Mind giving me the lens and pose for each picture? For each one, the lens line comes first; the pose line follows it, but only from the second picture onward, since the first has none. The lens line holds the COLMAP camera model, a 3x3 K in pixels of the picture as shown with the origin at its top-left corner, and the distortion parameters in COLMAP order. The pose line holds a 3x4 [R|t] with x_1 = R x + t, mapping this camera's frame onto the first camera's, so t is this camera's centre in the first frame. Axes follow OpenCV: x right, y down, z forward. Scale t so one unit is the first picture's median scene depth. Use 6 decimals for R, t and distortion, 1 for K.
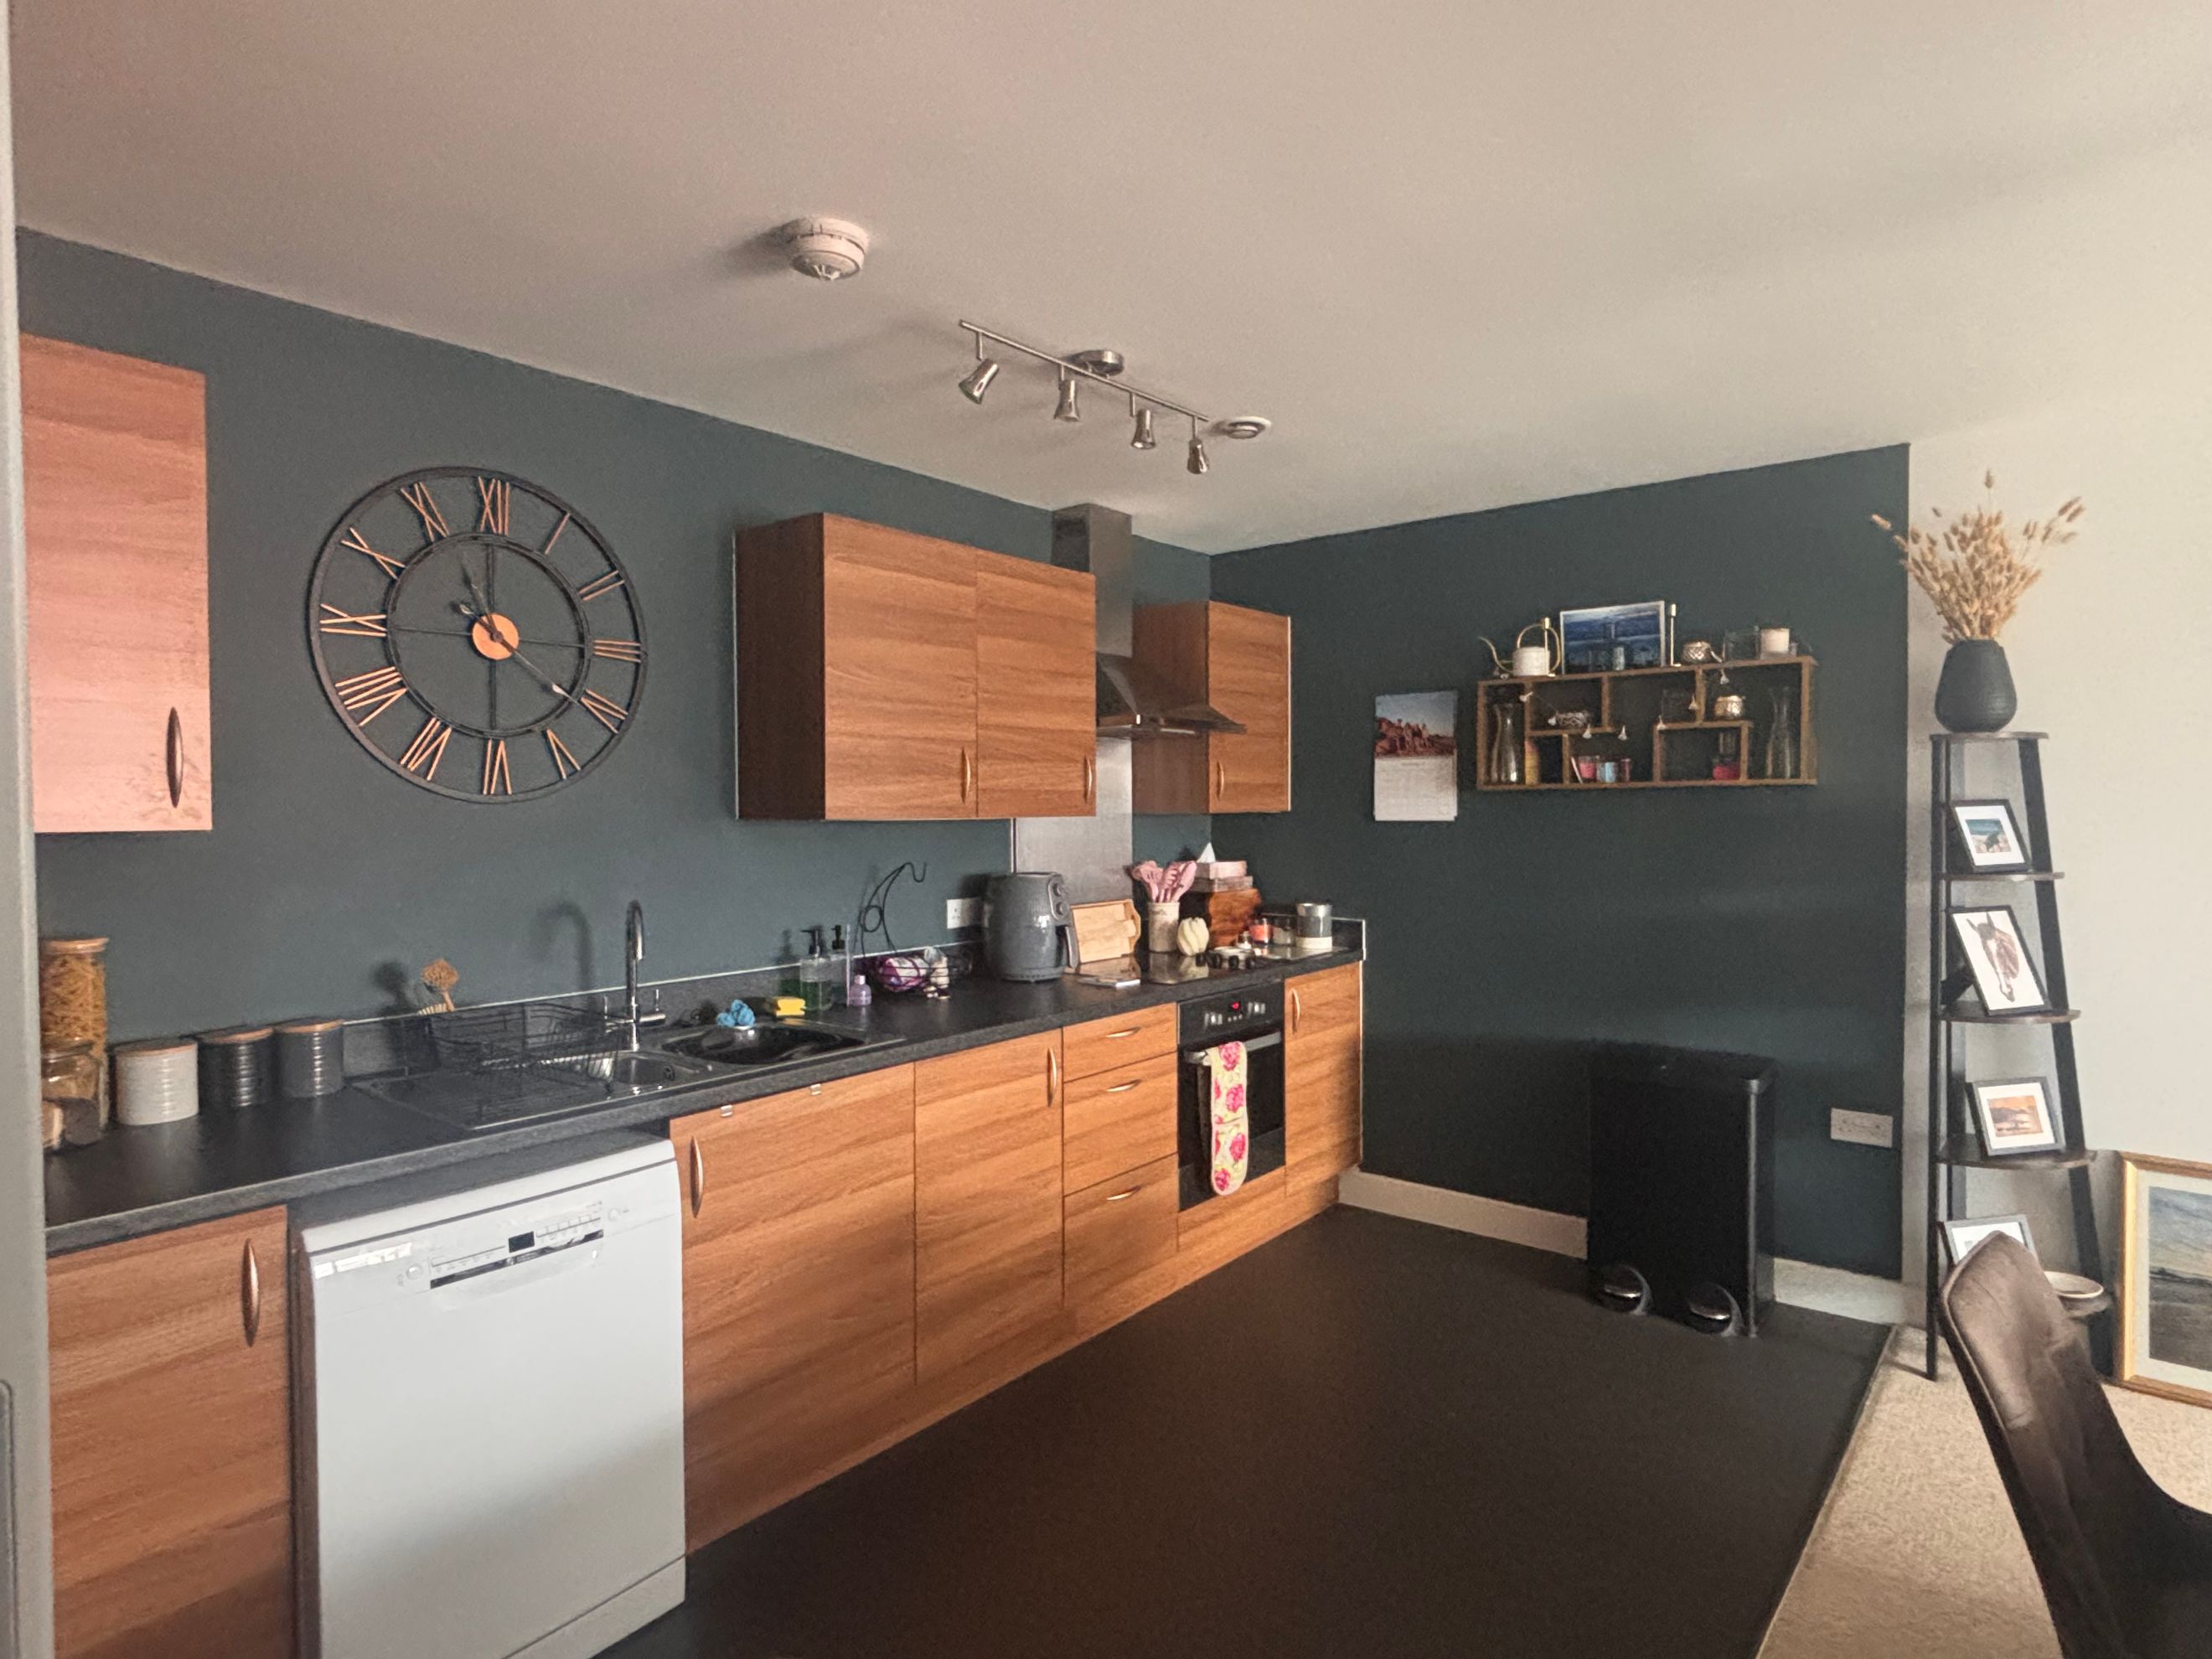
lens RADIAL K [[1226.9, 0, 1107.6], [0, 1226.9, 828.1], [0, 0, 1]] dist [-0.001247, 0.000218]
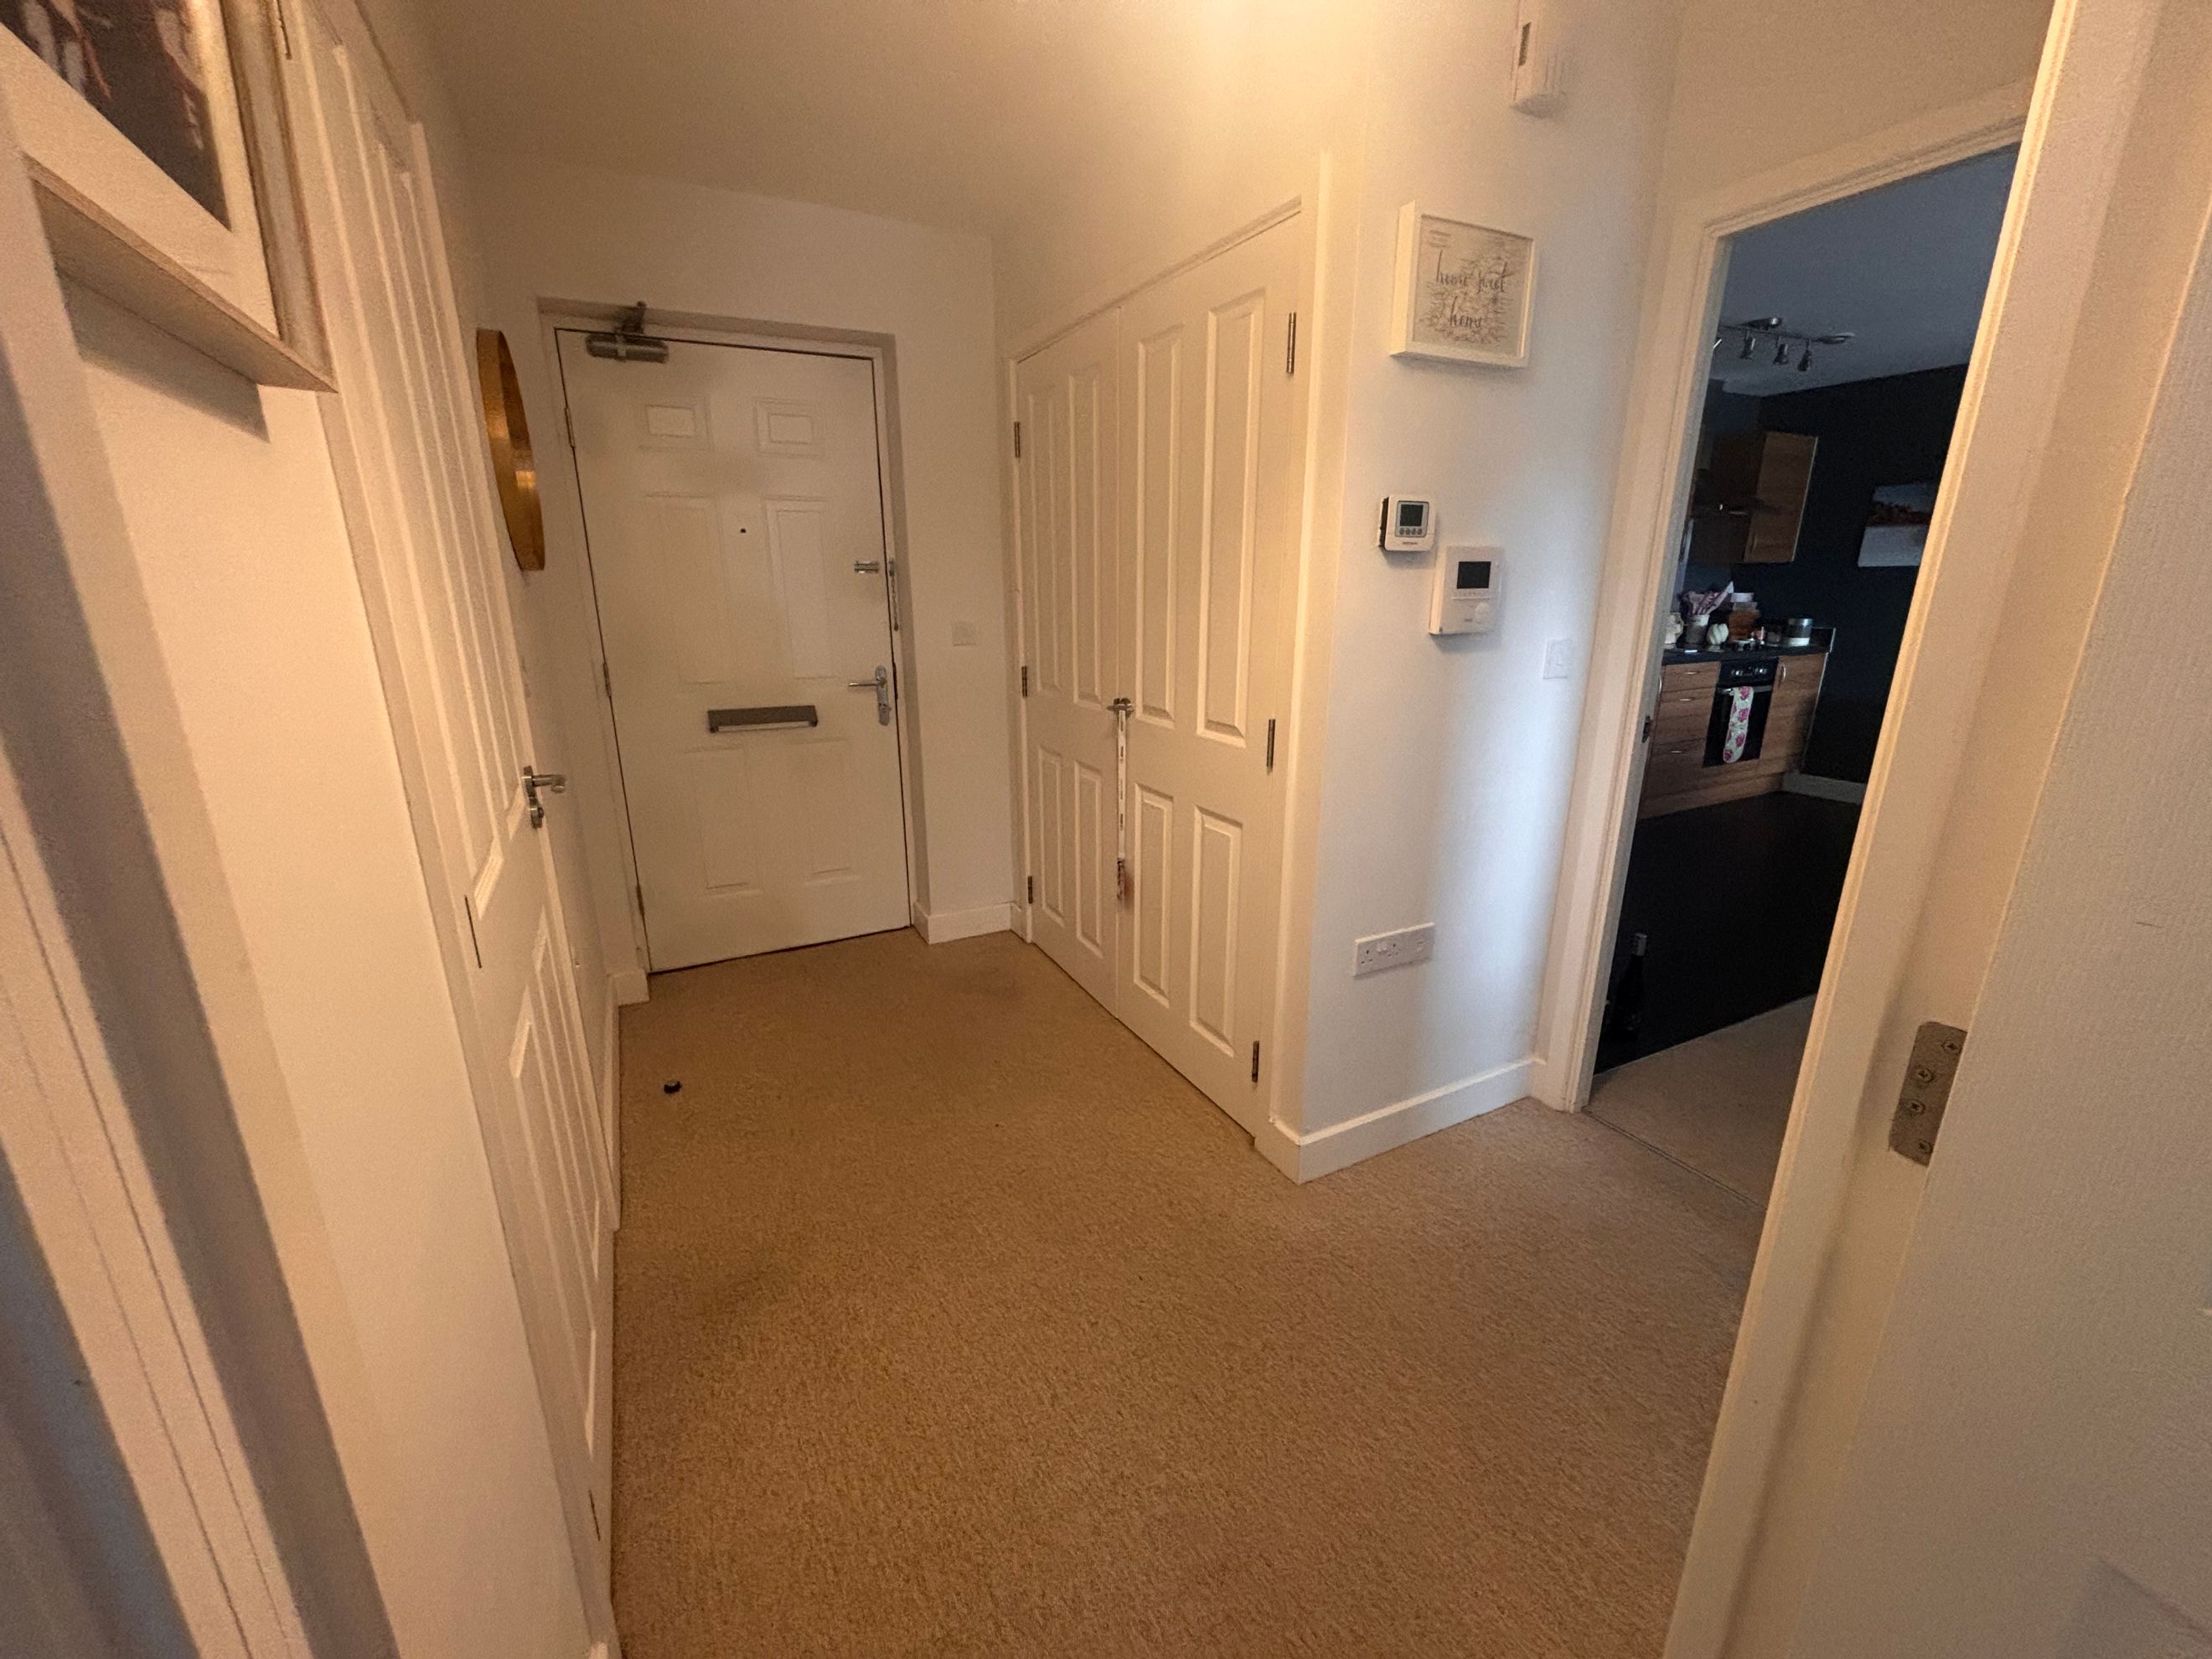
lens RADIAL K [[893.9, 0, 1103.5], [0, 893.9, 834.0], [0, 0, 1]] dist [0.000551, 0.000103]
pose [[0.915758, 0.113468, -0.385372, -0.221445], [-0.007265, 0.963803, 0.266516, 0.028751], [0.401664, -0.241265, 0.883435, -0.603909]]
